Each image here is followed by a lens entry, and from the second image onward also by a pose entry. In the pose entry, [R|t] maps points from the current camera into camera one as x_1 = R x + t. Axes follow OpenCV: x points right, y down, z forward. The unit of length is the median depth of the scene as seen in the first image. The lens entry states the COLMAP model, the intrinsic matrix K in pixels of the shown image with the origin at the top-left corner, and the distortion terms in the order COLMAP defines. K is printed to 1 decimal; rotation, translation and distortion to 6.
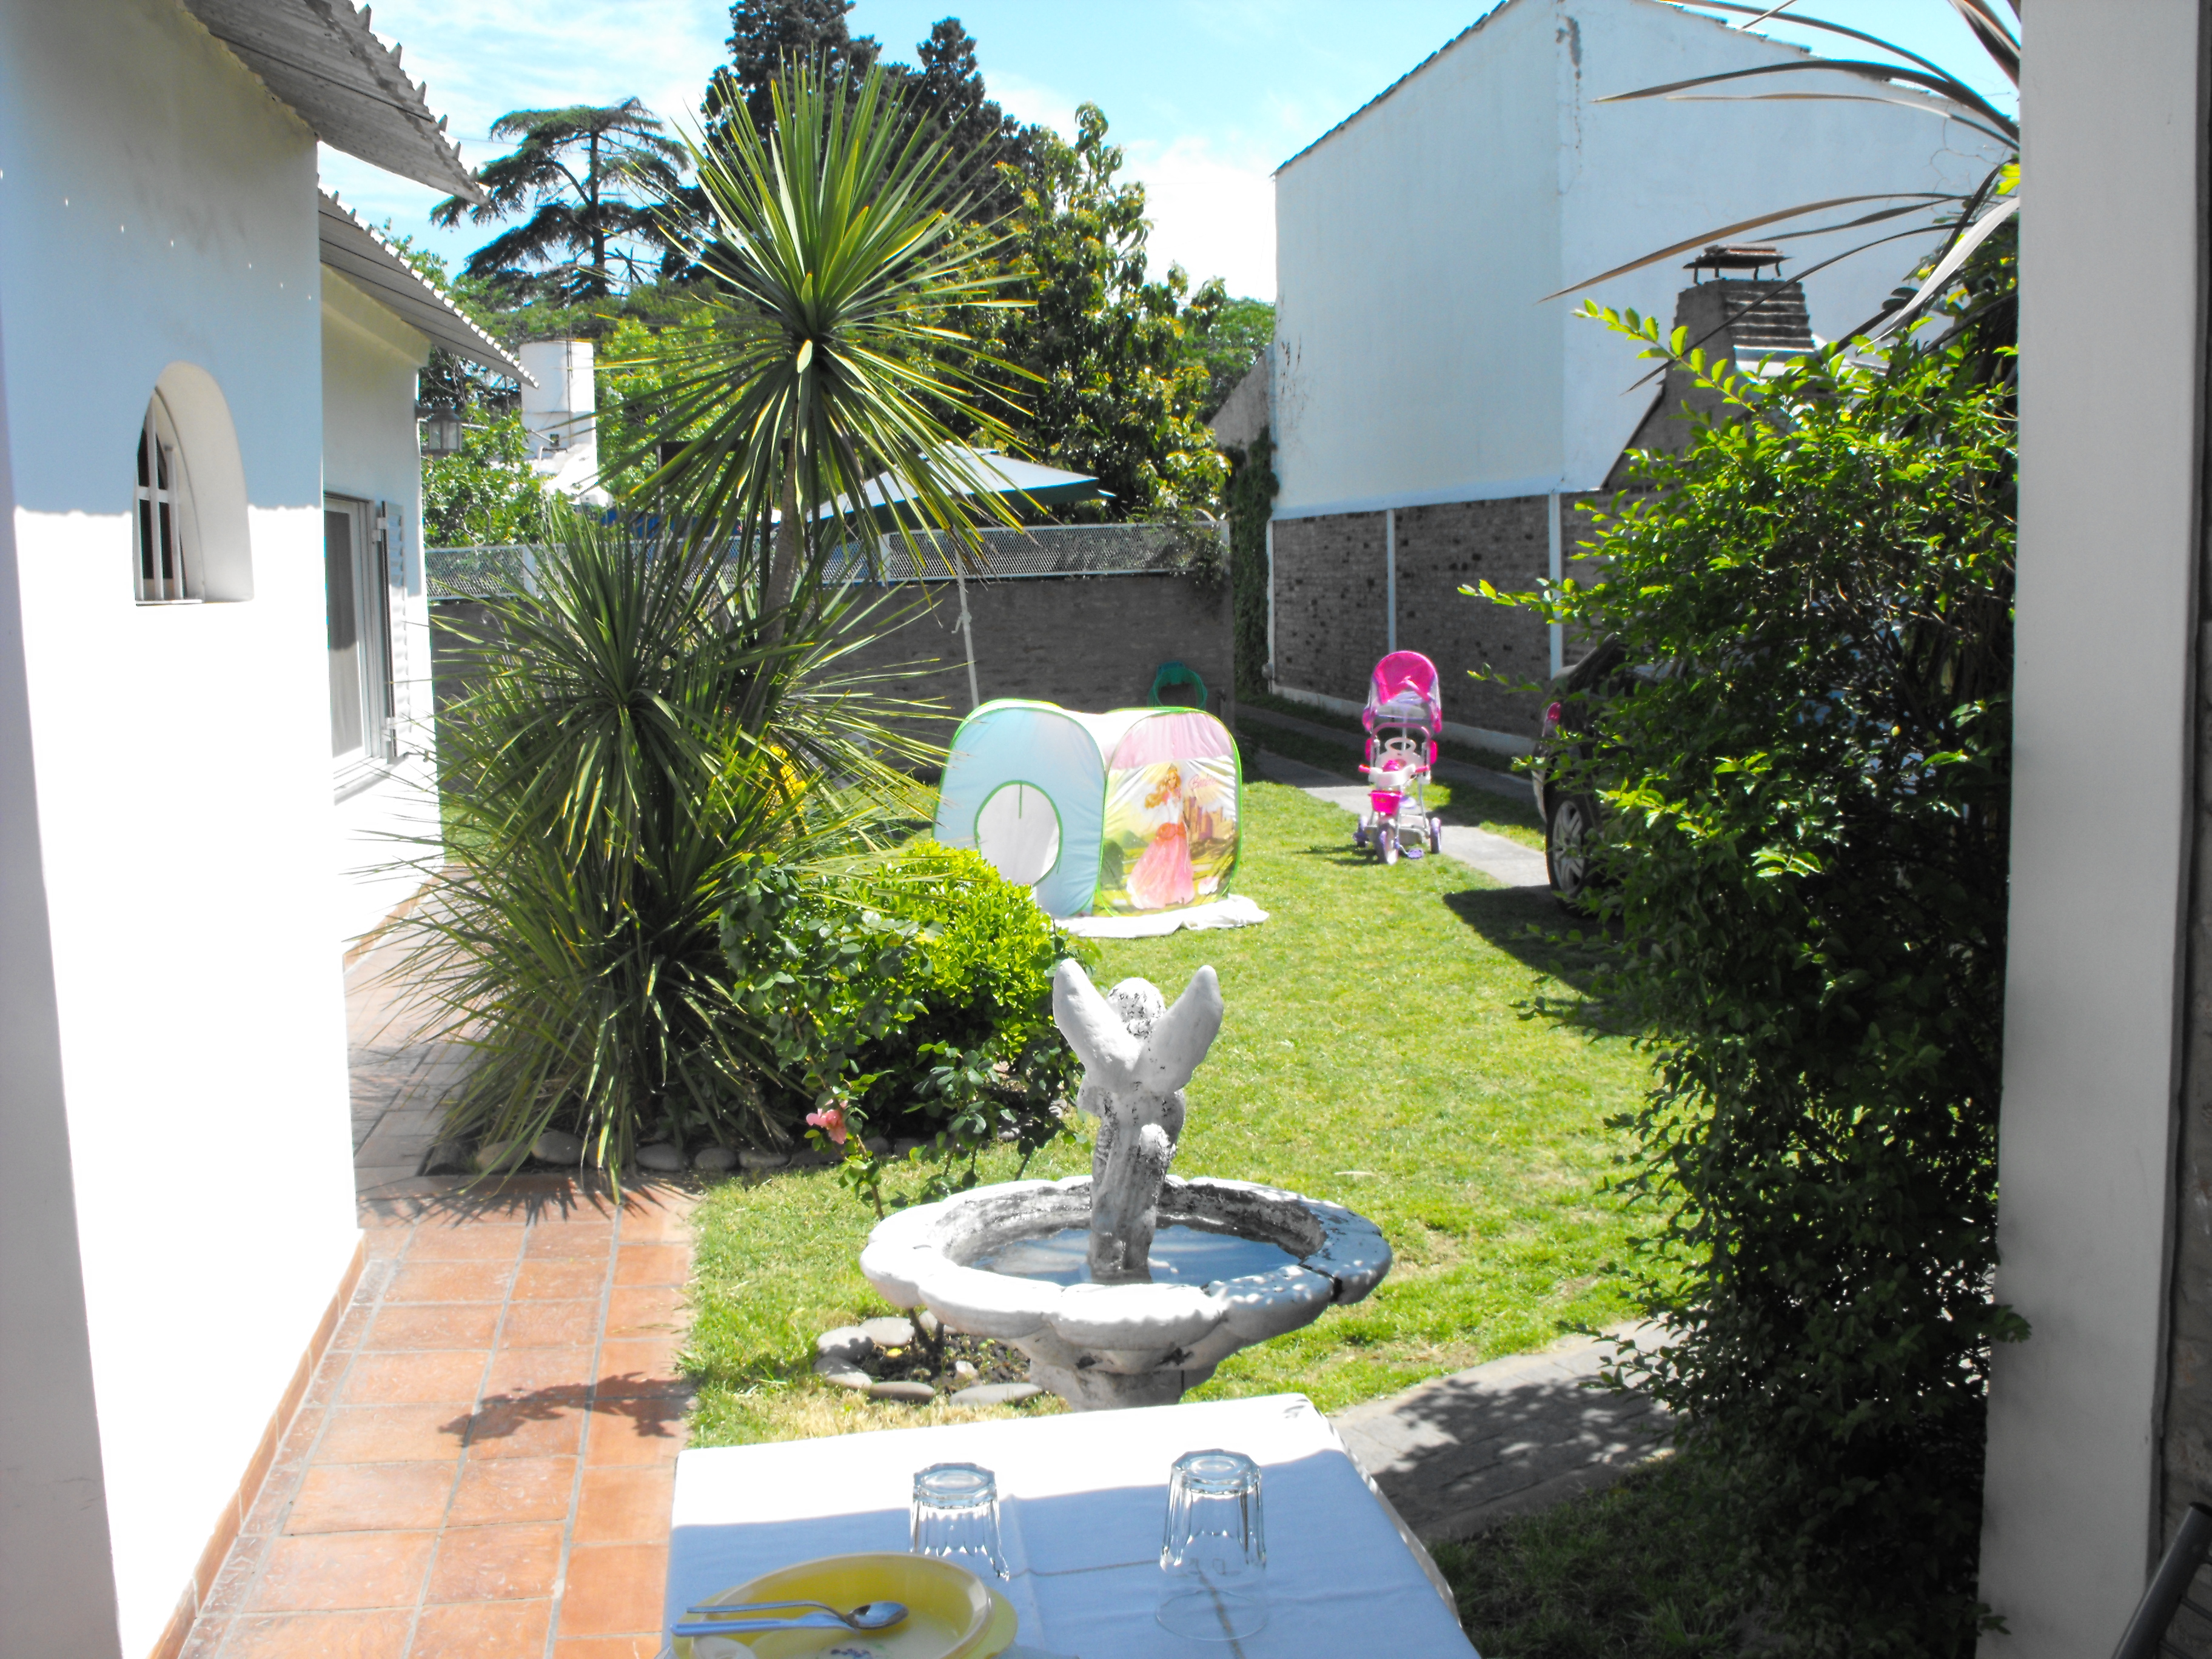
lens RADIAL K [[2263.9, 0, 1106.0], [0, 2263.9, 829.5], [0, 0, 1]] dist [-0.209043, 0.224189]
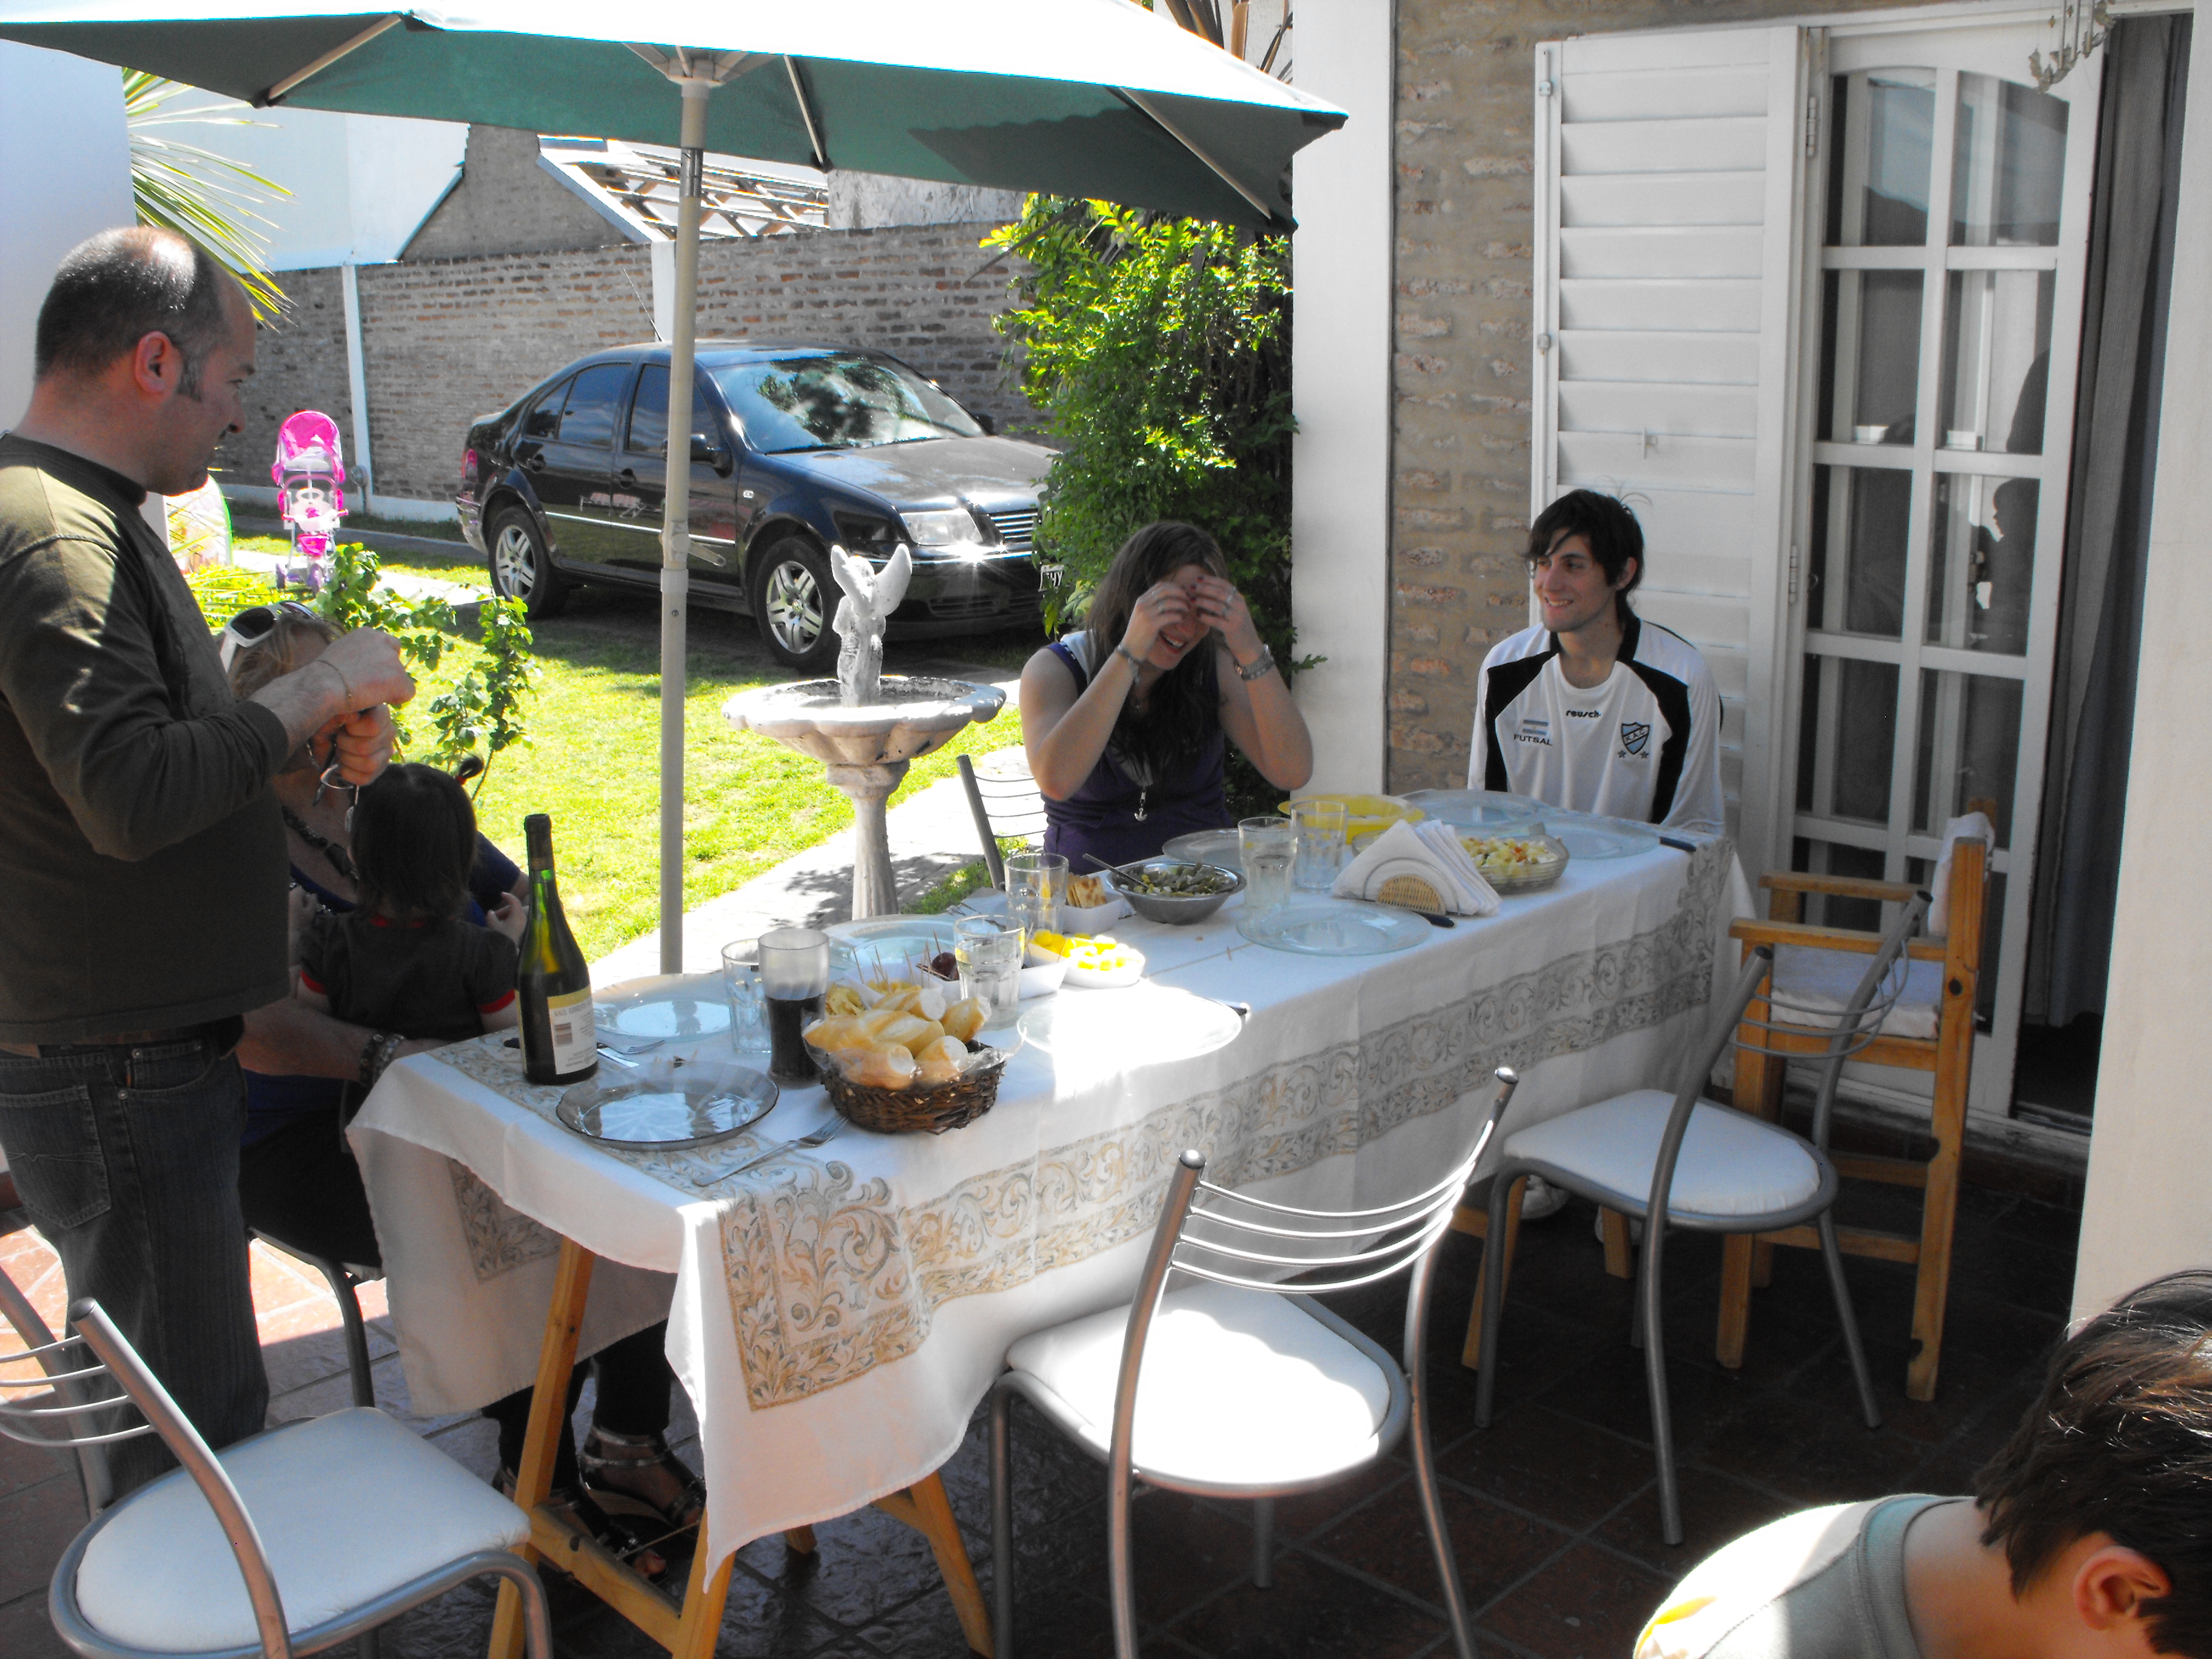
lens RADIAL K [[2263.9, 0, 1106.0], [0, 2263.9, 829.5], [0, 0, 1]] dist [-0.209043, 0.224189]
pose [[0.808005, -0.130637, 0.574510, -0.206285], [0.068488, 0.989324, 0.128637, 0.014265], [-0.585181, -0.064593, 0.808326, -0.143443]]
